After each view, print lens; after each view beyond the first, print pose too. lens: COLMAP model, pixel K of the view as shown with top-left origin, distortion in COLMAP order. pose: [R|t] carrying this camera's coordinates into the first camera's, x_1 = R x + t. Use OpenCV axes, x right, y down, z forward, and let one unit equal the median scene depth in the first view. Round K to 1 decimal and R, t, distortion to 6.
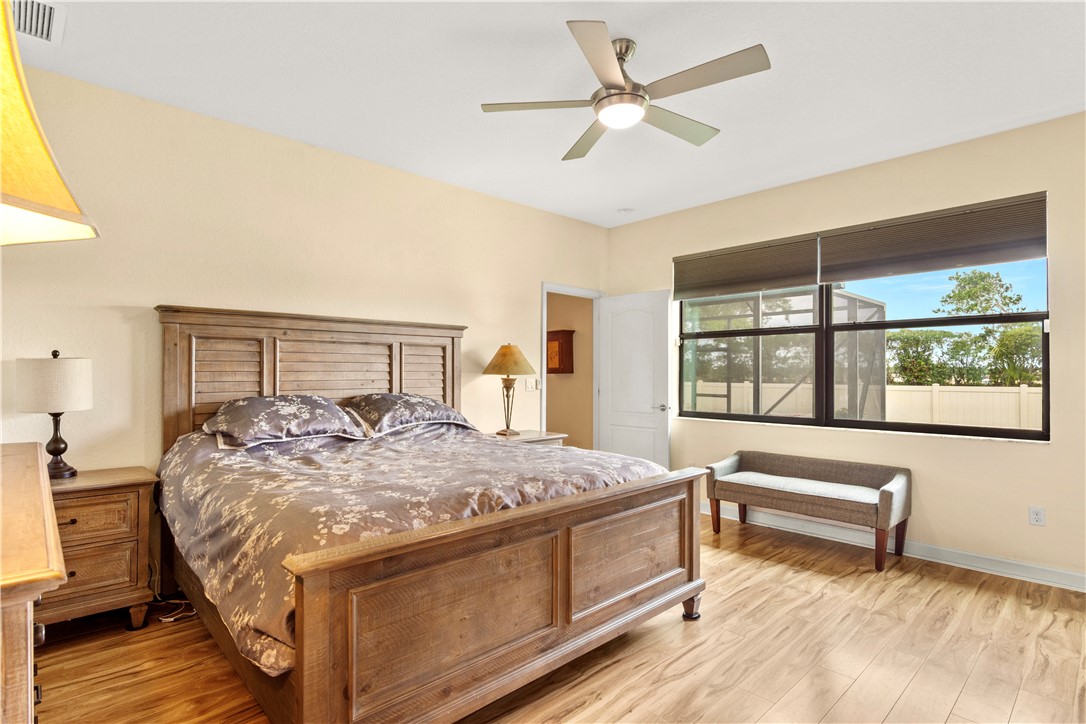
lens RADIAL K [[544.3, 0, 543.0], [0, 544.3, 362.0], [0, 0, 1]] dist [-0.000951, -0.000051]
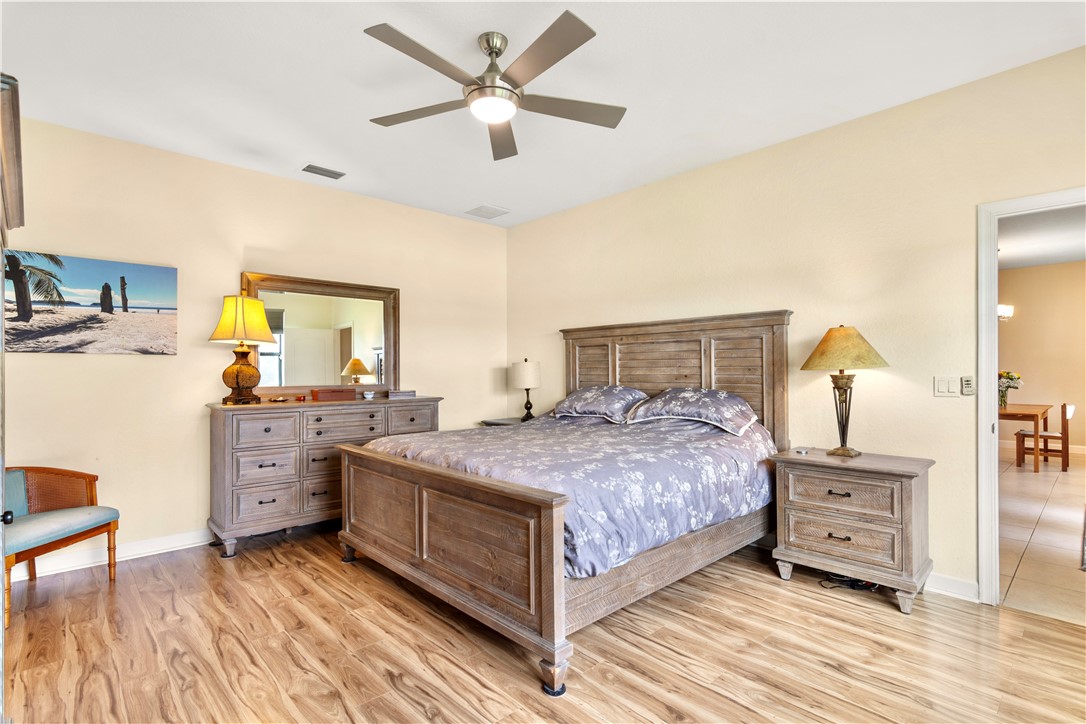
lens RADIAL K [[526.2, 0, 535.3], [0, 526.2, 367.0], [0, 0, 1]] dist [-0.001761, 0.000014]
pose [[-0.013482, -0.005762, -0.999893, 0.843097], [0.023555, 0.999704, -0.006078, 0.019689], [0.999632, -0.023634, -0.013342, 0.832666]]
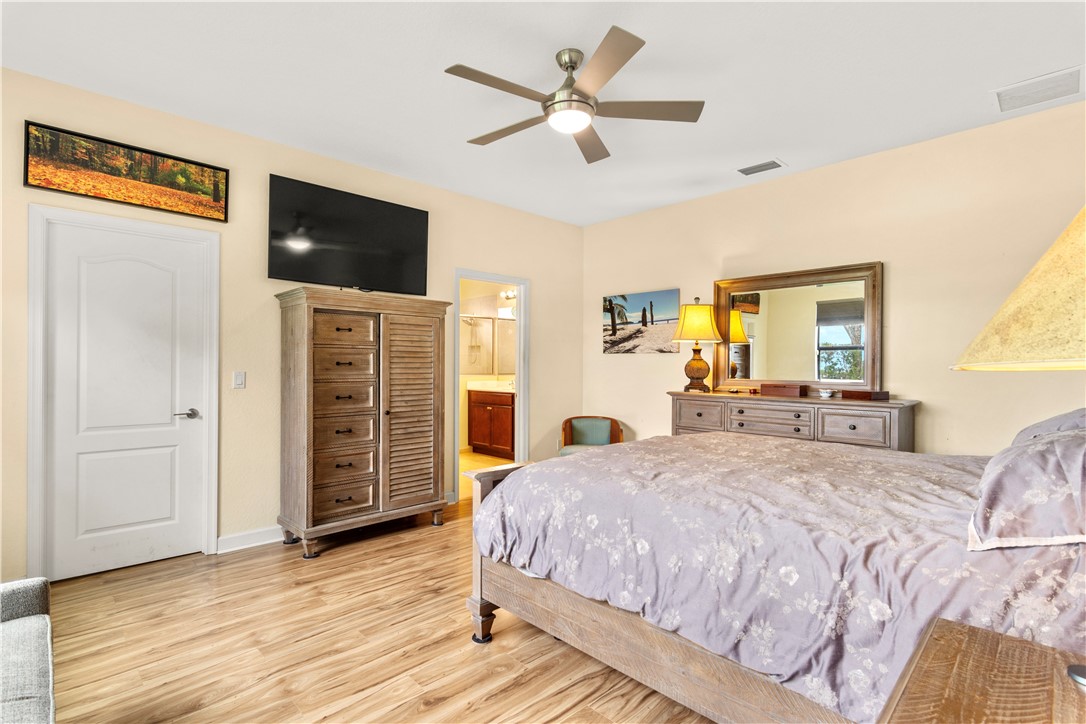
lens RADIAL K [[526.2, 0, 535.3], [0, 526.2, 367.0], [0, 0, 1]] dist [-0.001761, 0.000014]
pose [[-0.999916, -0.005189, 0.011862, 0.151115], [-0.005361, 0.999881, -0.014488, 0.034258], [-0.011785, -0.014550, -0.999825, 1.553895]]
